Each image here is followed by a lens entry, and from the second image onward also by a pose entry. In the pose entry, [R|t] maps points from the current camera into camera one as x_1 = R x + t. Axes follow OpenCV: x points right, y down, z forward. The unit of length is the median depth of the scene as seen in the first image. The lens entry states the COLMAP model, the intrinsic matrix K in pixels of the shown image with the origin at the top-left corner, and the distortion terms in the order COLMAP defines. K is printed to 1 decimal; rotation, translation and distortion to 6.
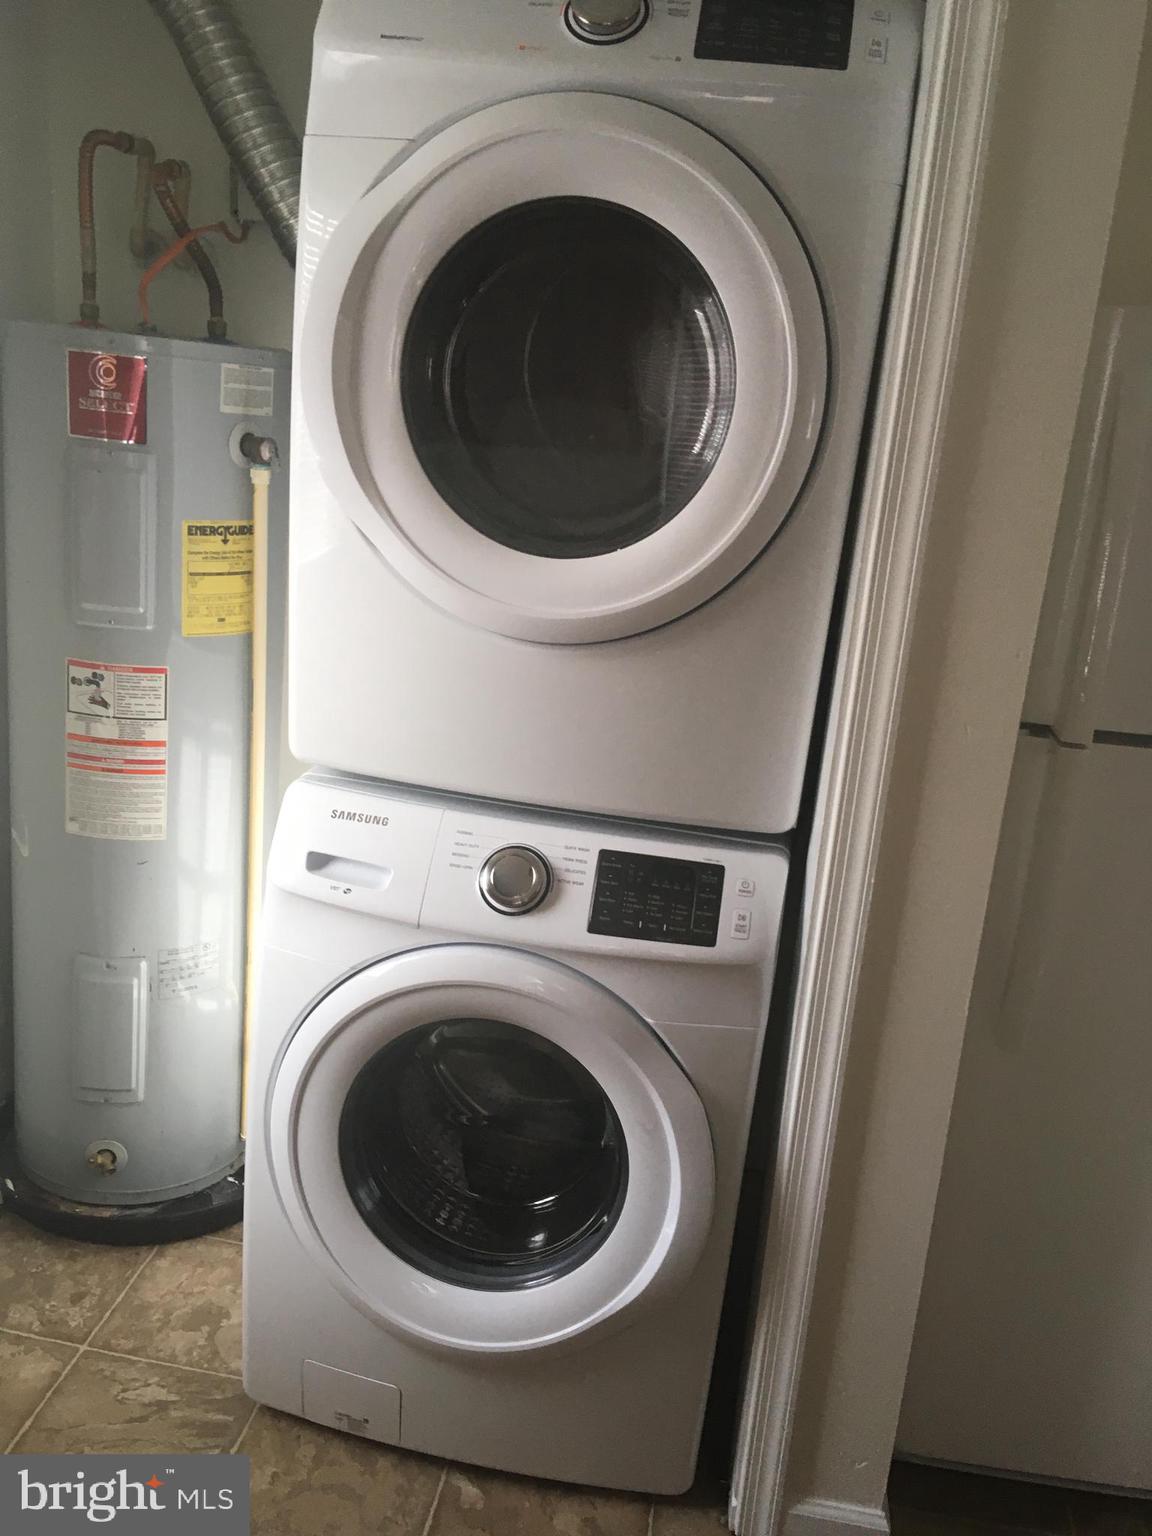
lens RADIAL K [[1280.3, 0, 575.9], [0, 1280.3, 793.5], [0, 0, 1]] dist [0.044376, -0.065194]
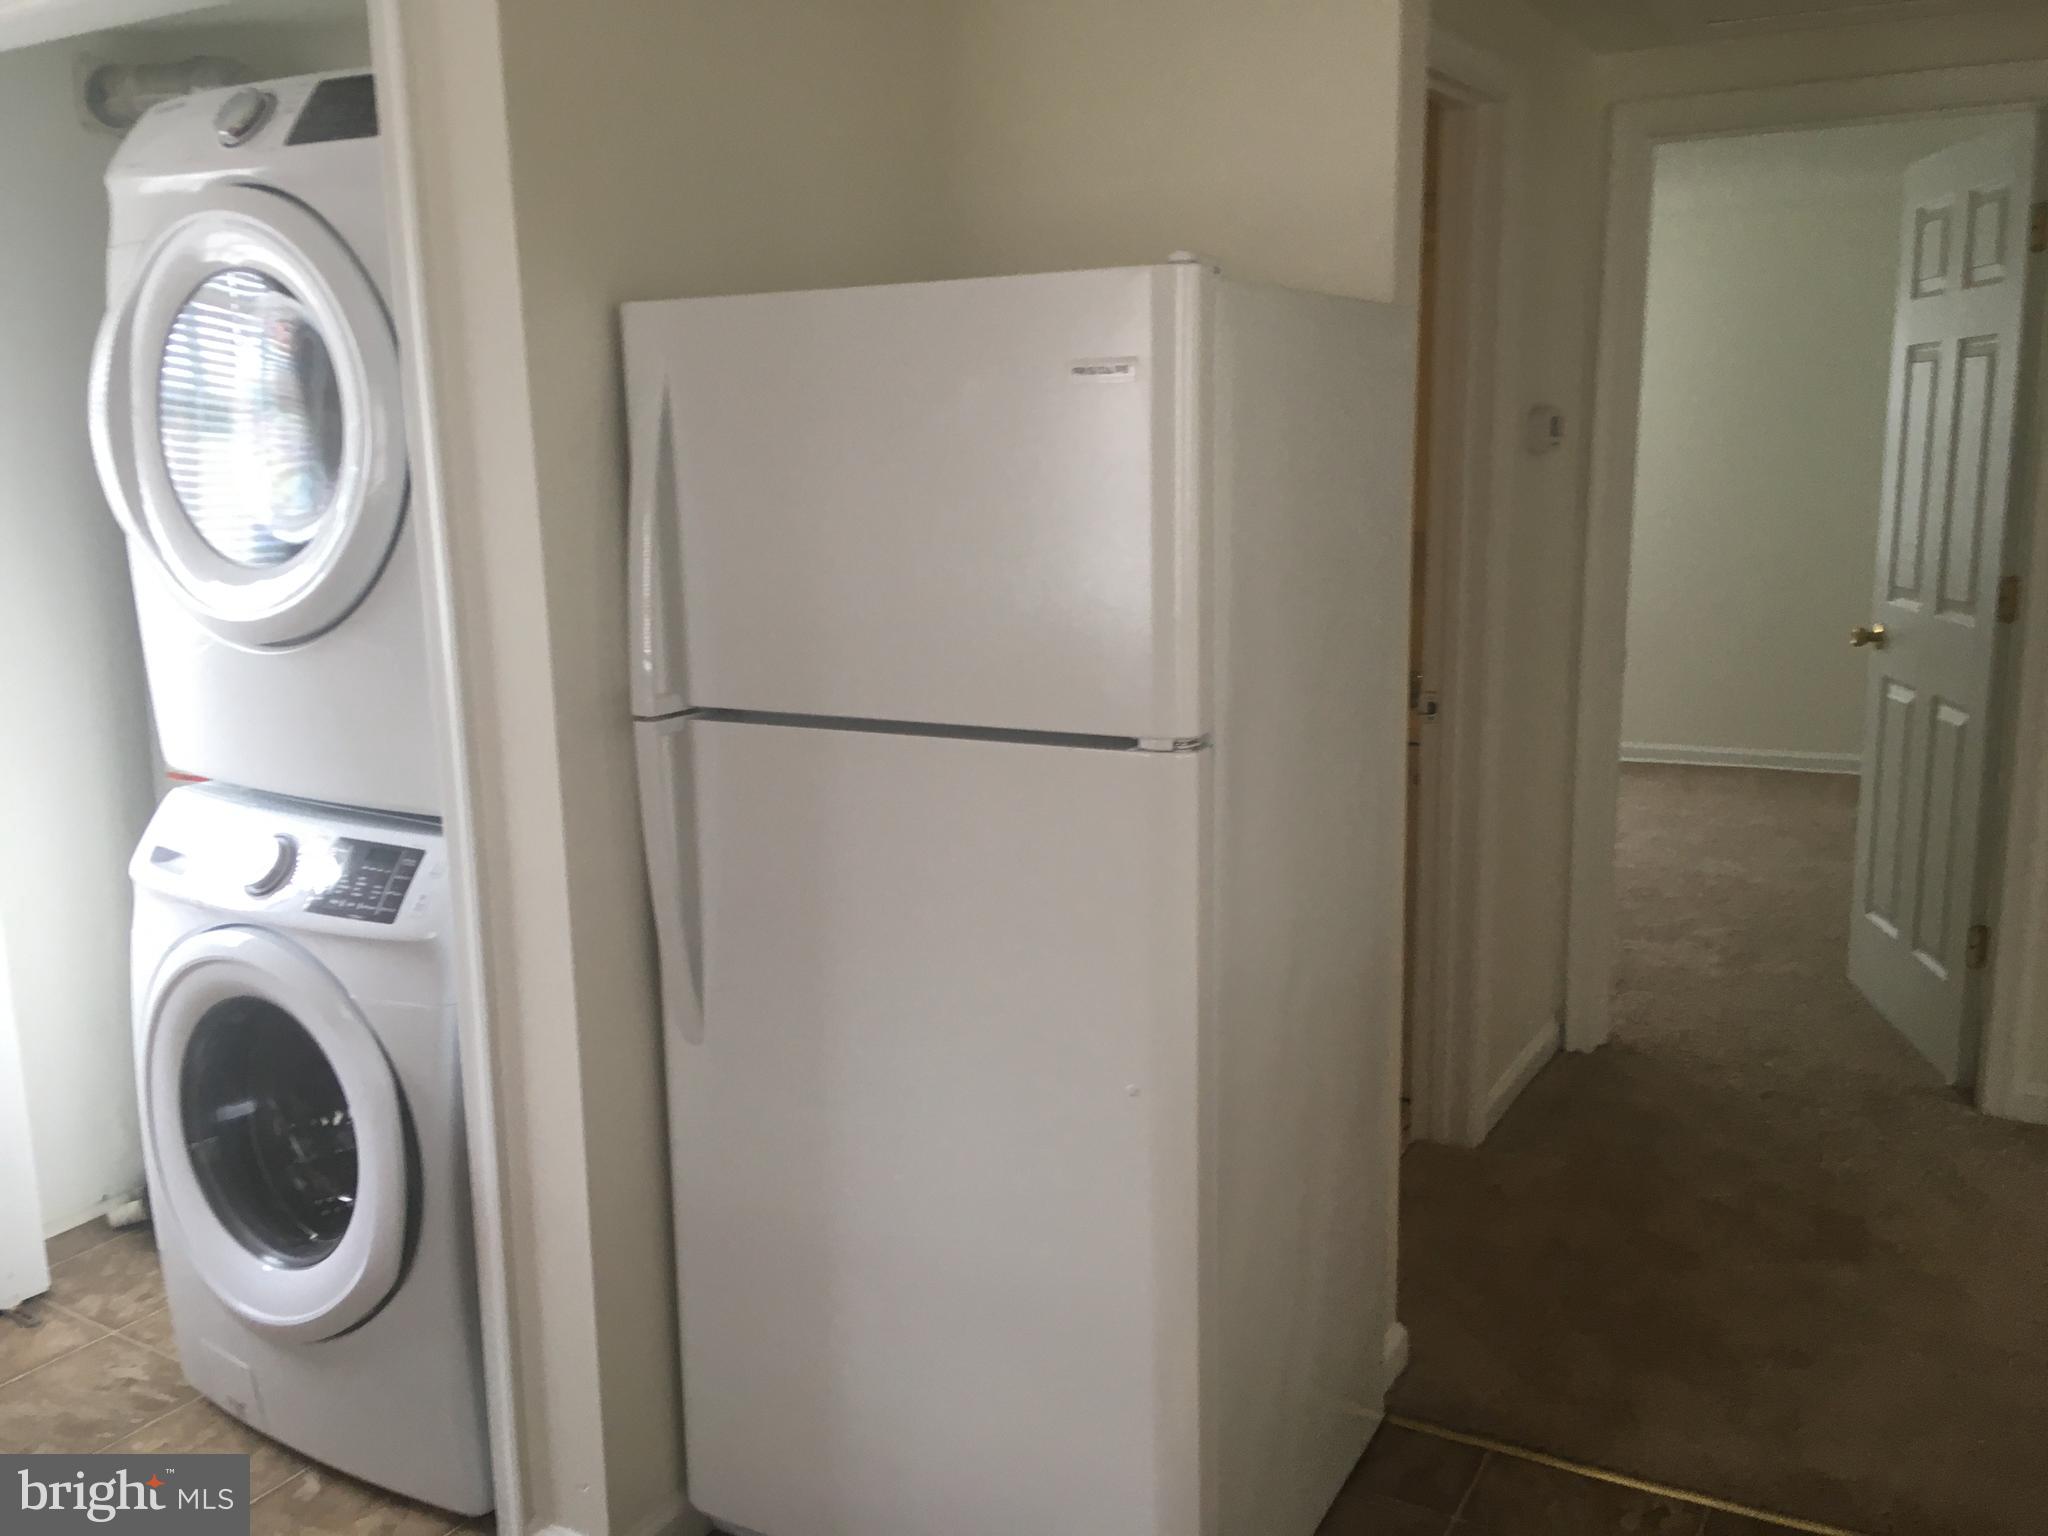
lens RADIAL K [[1707.1, 0, 1060.6], [0, 1707.1, 773.9], [0, 0, 1]] dist [0.044376, -0.065194]
pose [[0.926319, -0.034171, -0.375186, 1.121322], [-0.011951, 0.992712, -0.119920, 0.155985], [0.376550, 0.115568, 0.919160, -0.101766]]
